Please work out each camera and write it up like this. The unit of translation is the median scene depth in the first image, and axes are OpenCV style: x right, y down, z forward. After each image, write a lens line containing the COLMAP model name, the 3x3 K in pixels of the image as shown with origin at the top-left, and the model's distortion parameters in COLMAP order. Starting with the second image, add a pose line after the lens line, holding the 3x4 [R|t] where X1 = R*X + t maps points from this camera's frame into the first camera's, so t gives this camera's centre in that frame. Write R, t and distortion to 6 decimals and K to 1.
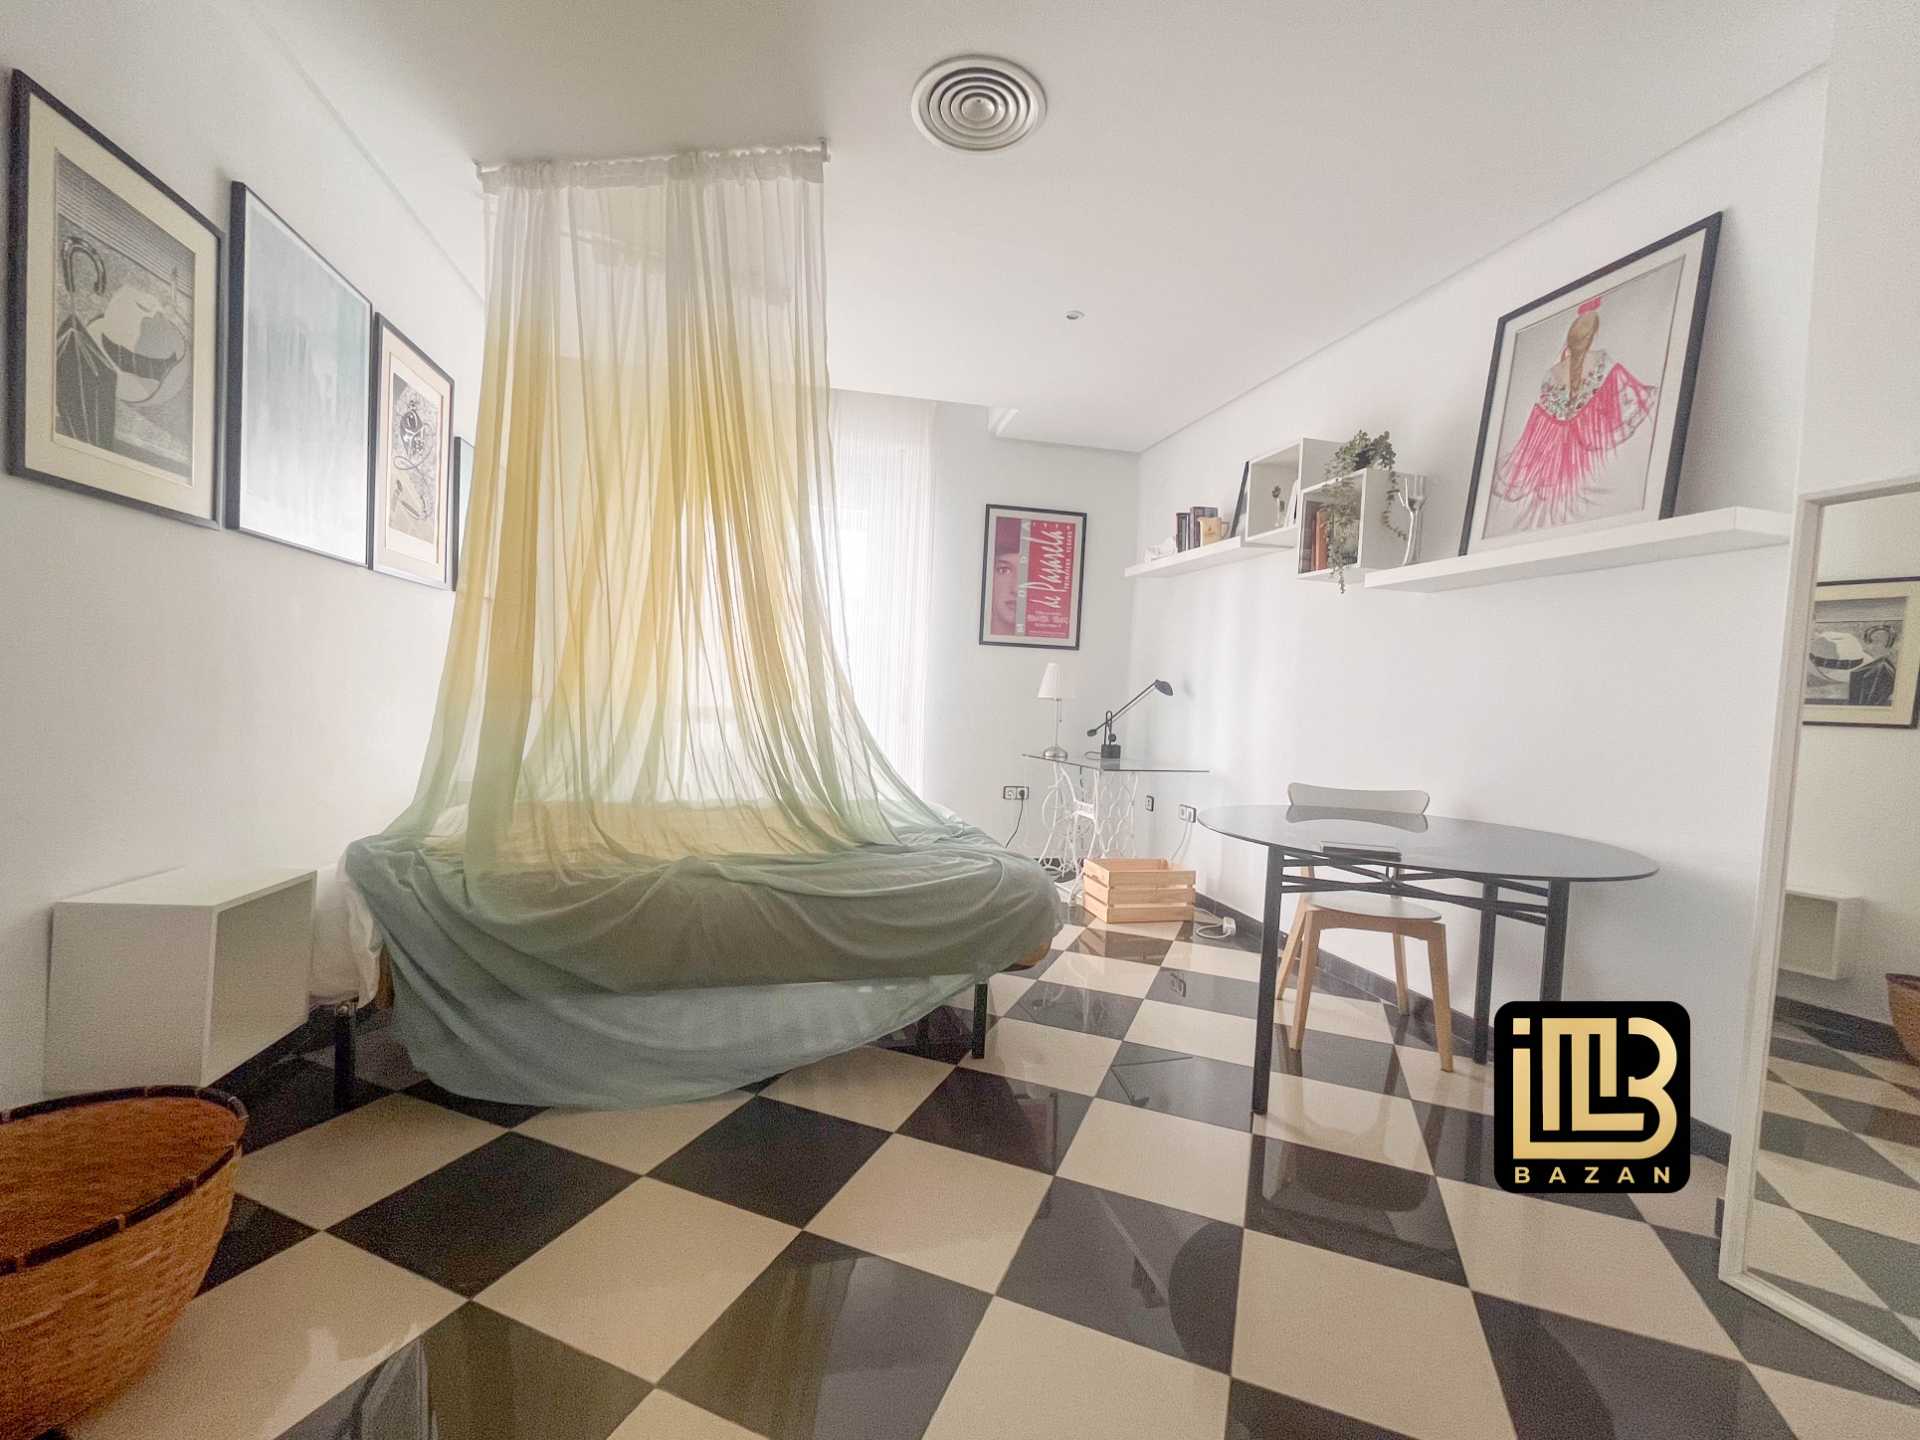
lens RADIAL K [[816.2, 0, 960.0], [0, 816.2, 720.0], [0, 0, 1]] dist [-0.002795, -0.000327]
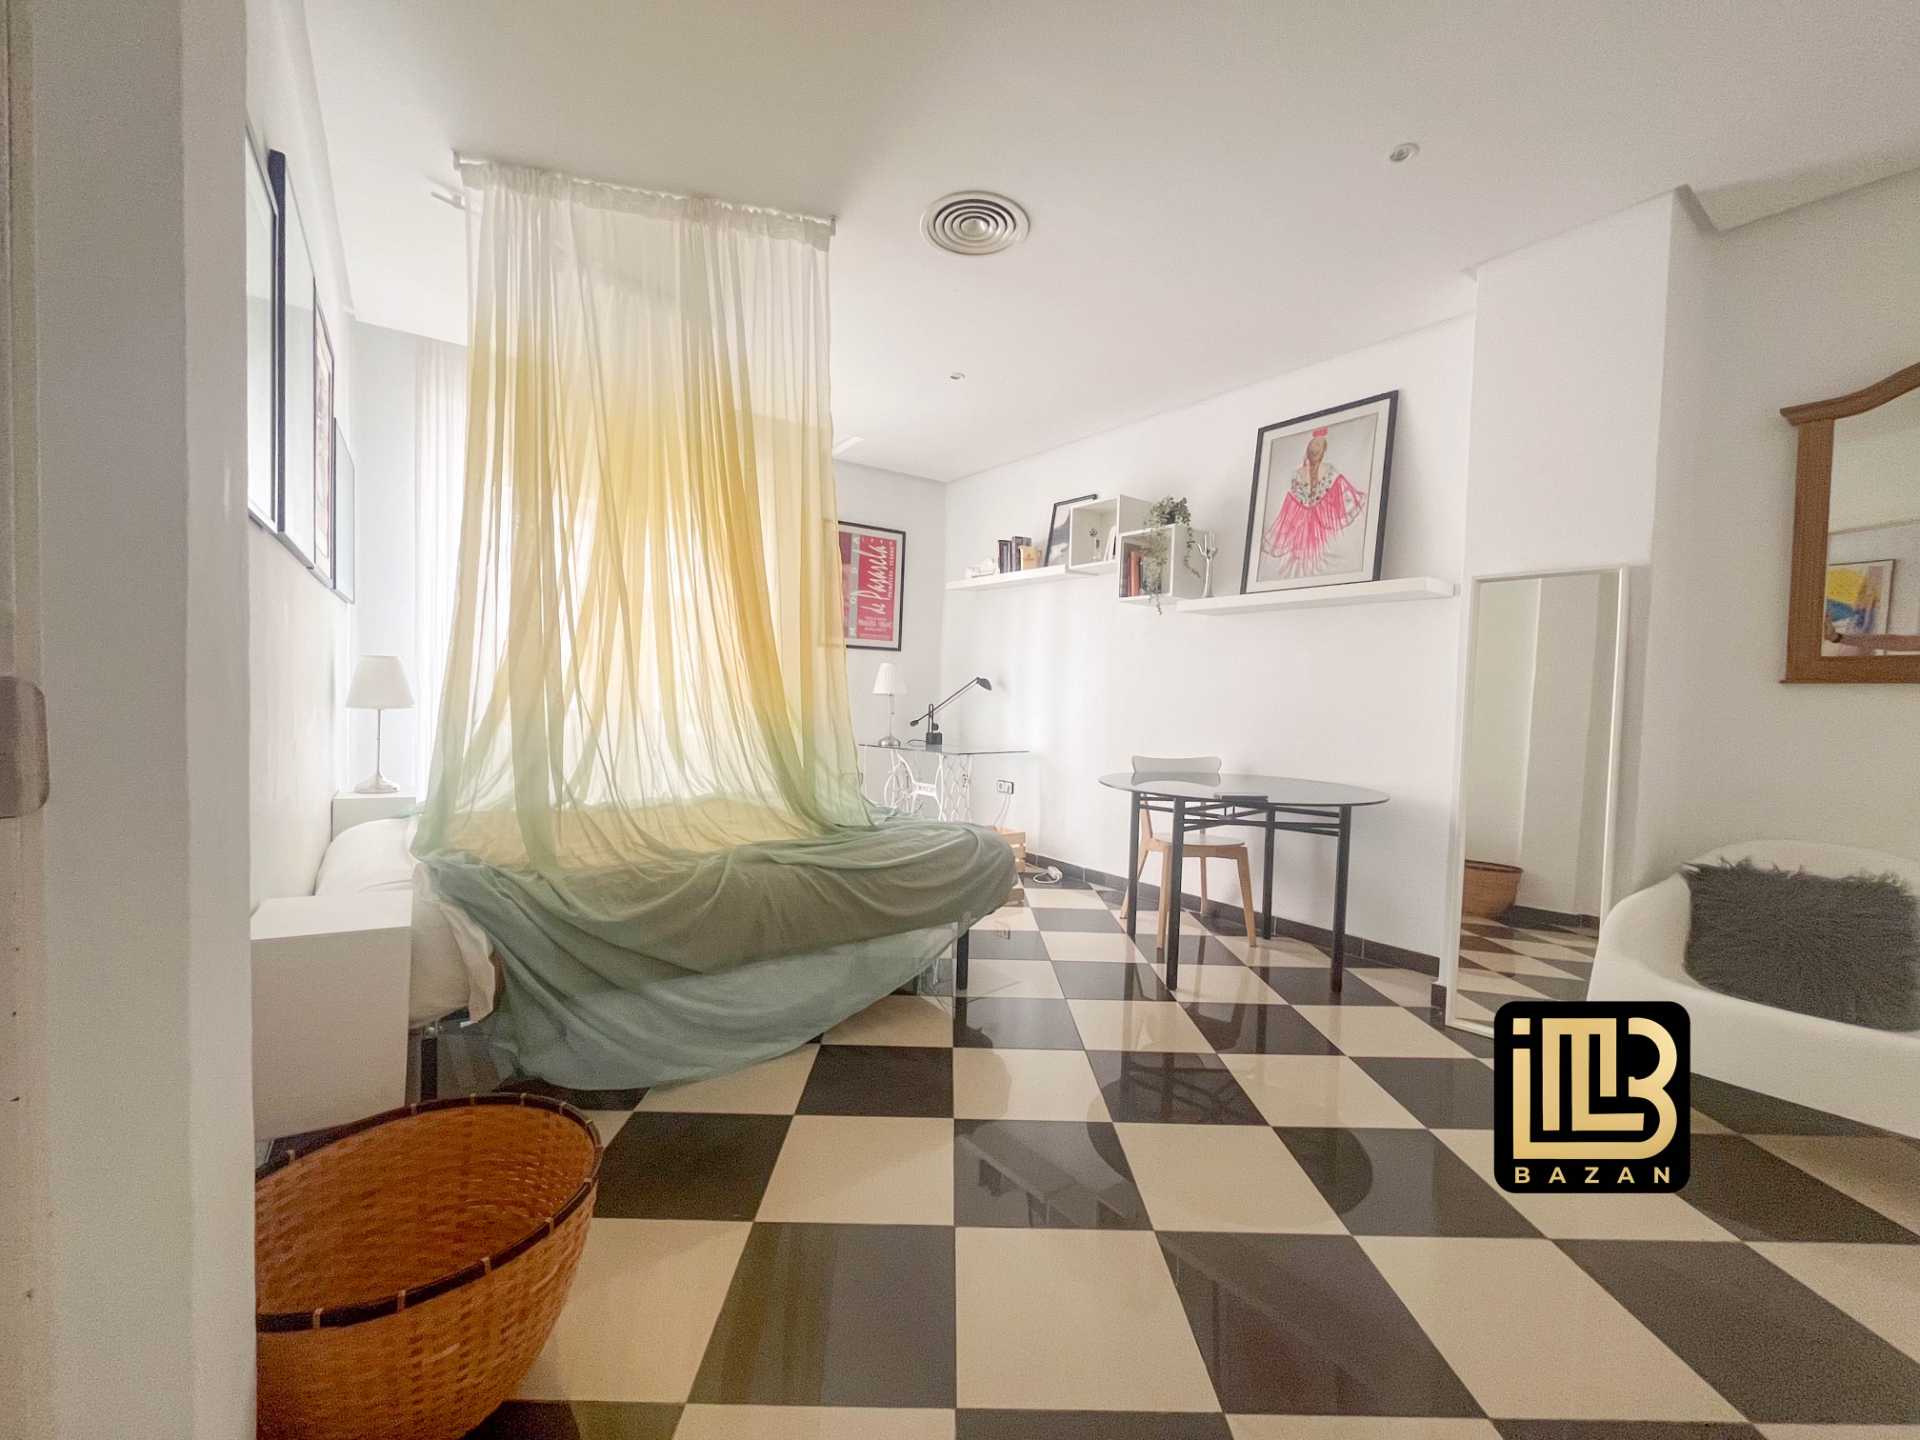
lens RADIAL K [[779.3, 0, 960.0], [0, 779.3, 720.0], [0, 0, 1]] dist [-0.003406, 0.000002]
pose [[0.921669, -0.030248, 0.386796, -0.396802], [0.025103, 0.999516, 0.018347, -0.013924], [-0.387164, -0.007200, 0.921983, -0.079058]]
